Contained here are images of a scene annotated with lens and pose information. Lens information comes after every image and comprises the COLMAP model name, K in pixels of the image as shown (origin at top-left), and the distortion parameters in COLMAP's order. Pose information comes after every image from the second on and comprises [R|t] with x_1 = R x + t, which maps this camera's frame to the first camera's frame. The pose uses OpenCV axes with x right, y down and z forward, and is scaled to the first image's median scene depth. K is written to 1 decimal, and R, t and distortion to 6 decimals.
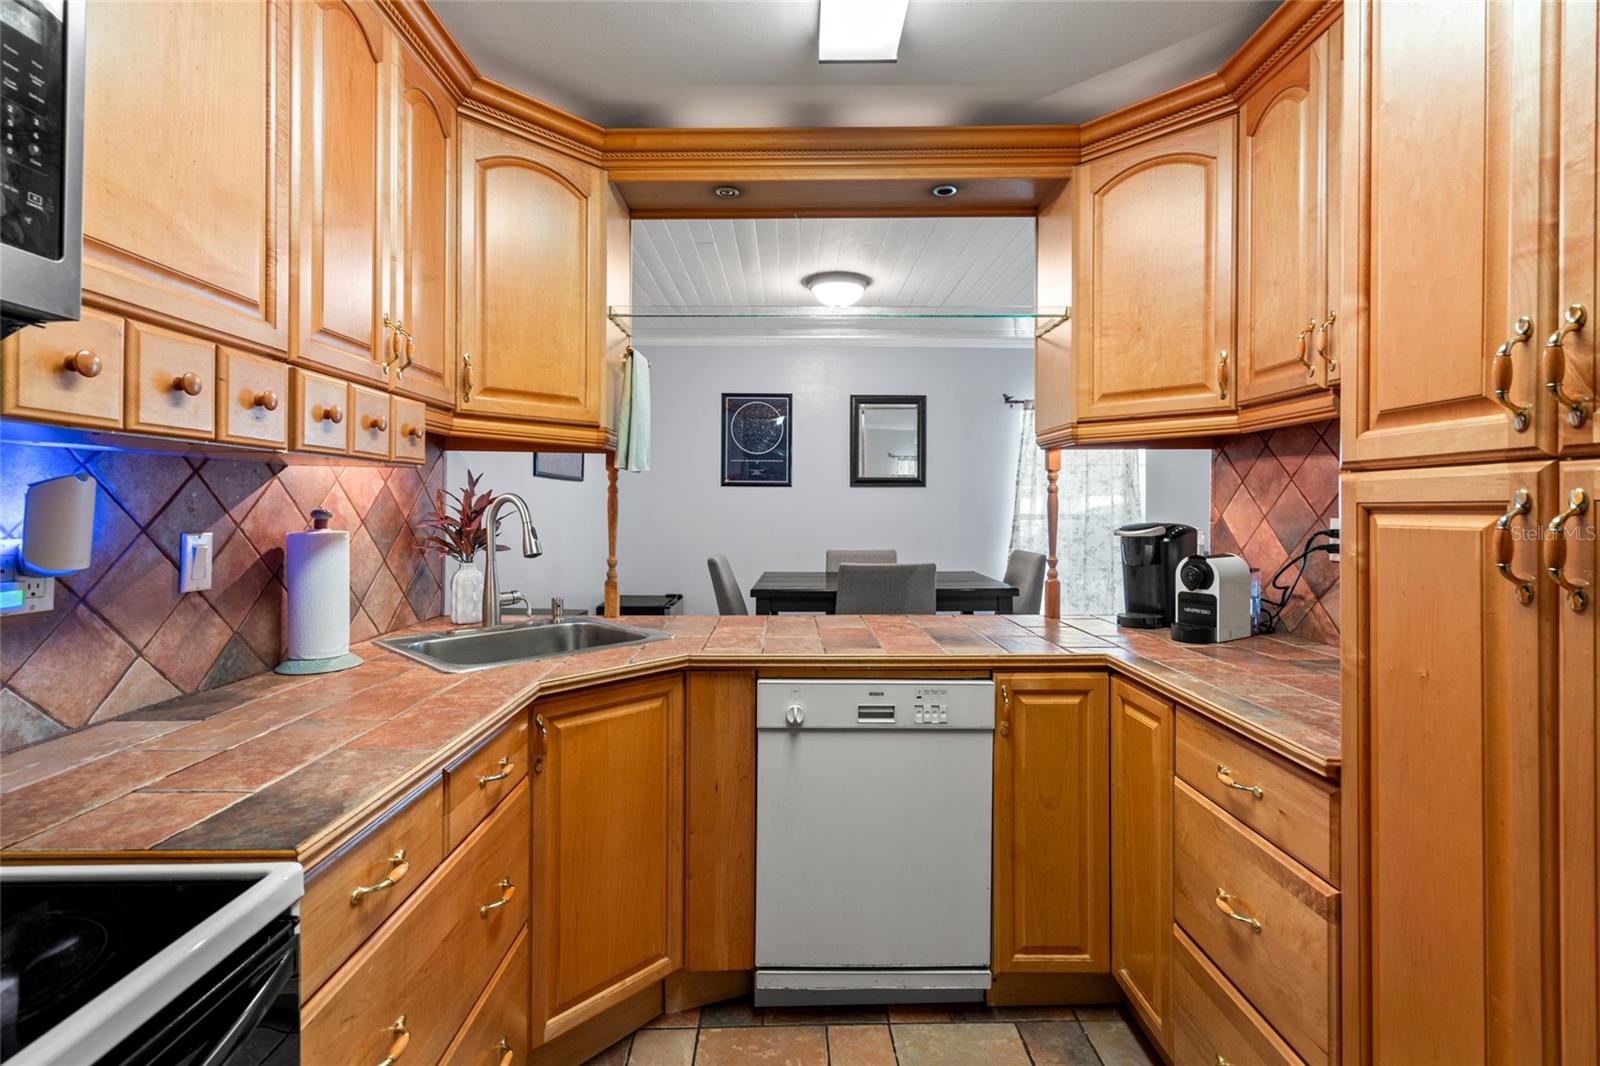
lens RADIAL K [[747.5, 0, 785.8], [0, 747.5, 501.0], [0, 0, 1]] dist [-0.000369, 0.000025]
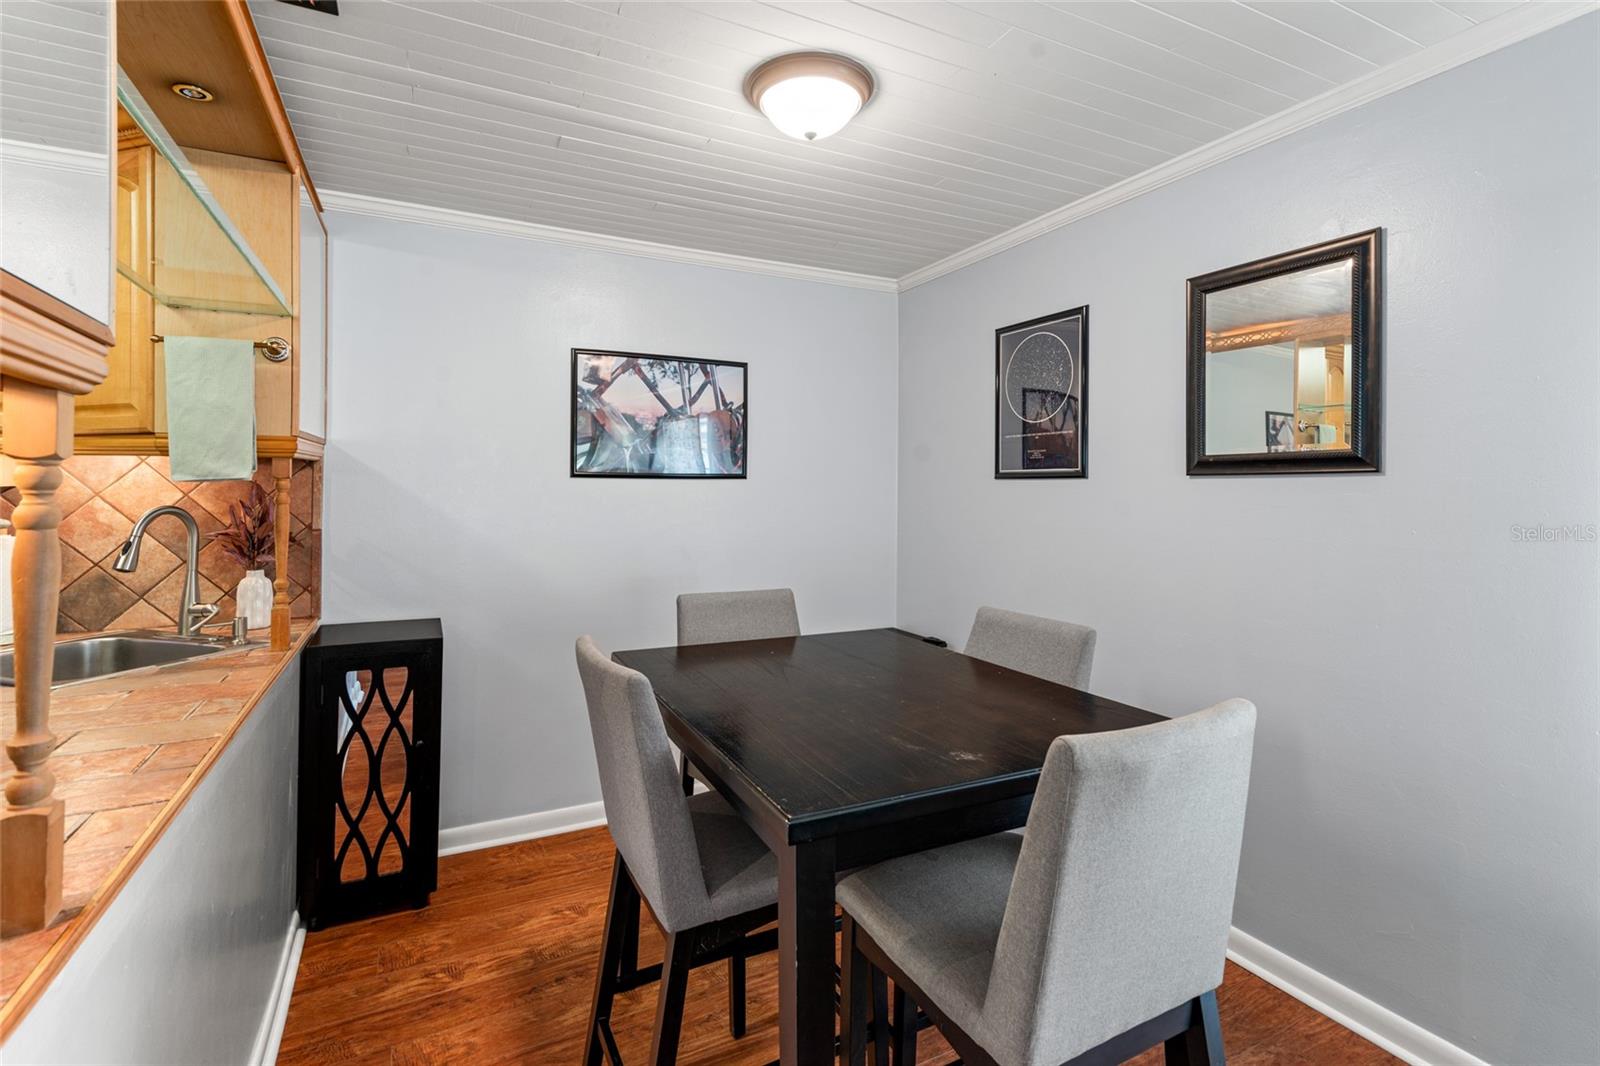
lens RADIAL K [[747.5, 0, 785.8], [0, 747.5, 501.0], [0, 0, 1]] dist [-0.000369, 0.000025]
pose [[0.444565, 0.012842, -0.895655, 0.553648], [0.005479, 0.999840, 0.017055, -0.018133], [0.895730, -0.012490, 0.444423, 0.793522]]
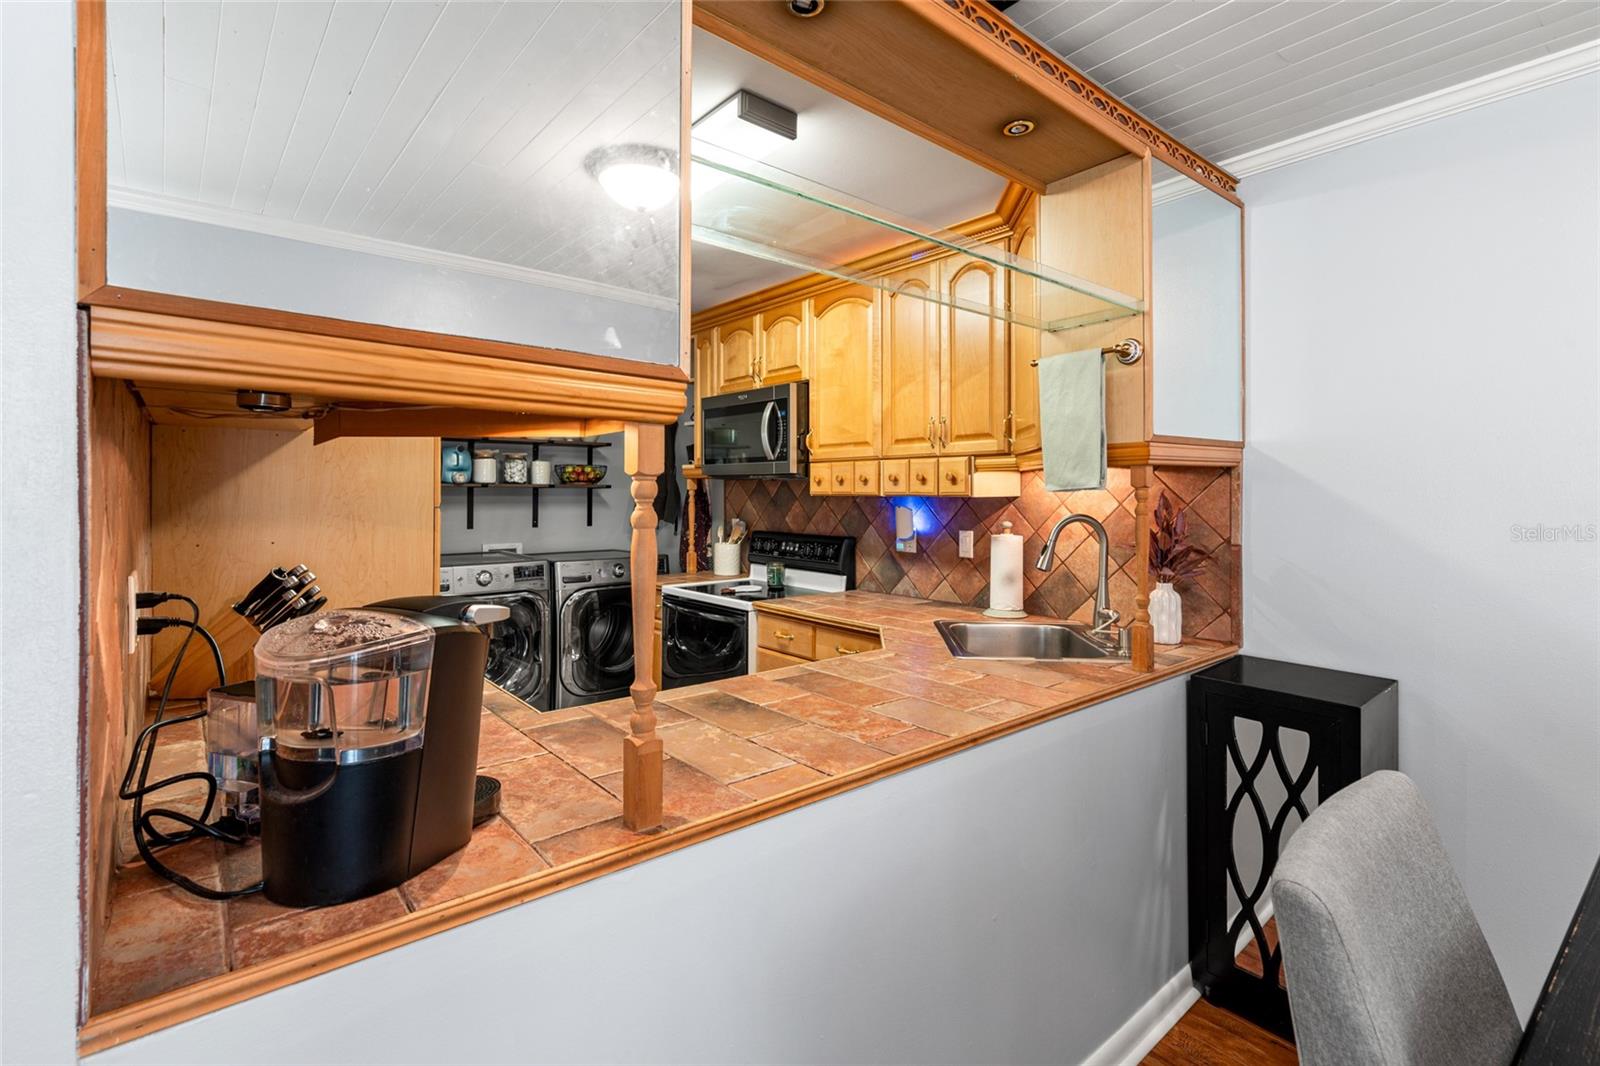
lens RADIAL K [[736.1, 0, 801.7], [0, 736.1, 490.0], [0, 0, 1]] dist [0.000387, 0.000360]
pose [[-0.773956, -0.009870, -0.633163, 0.383531], [-0.000491, 0.999888, -0.014986, -0.017947], [0.633239, -0.011287, -0.773874, 0.966104]]
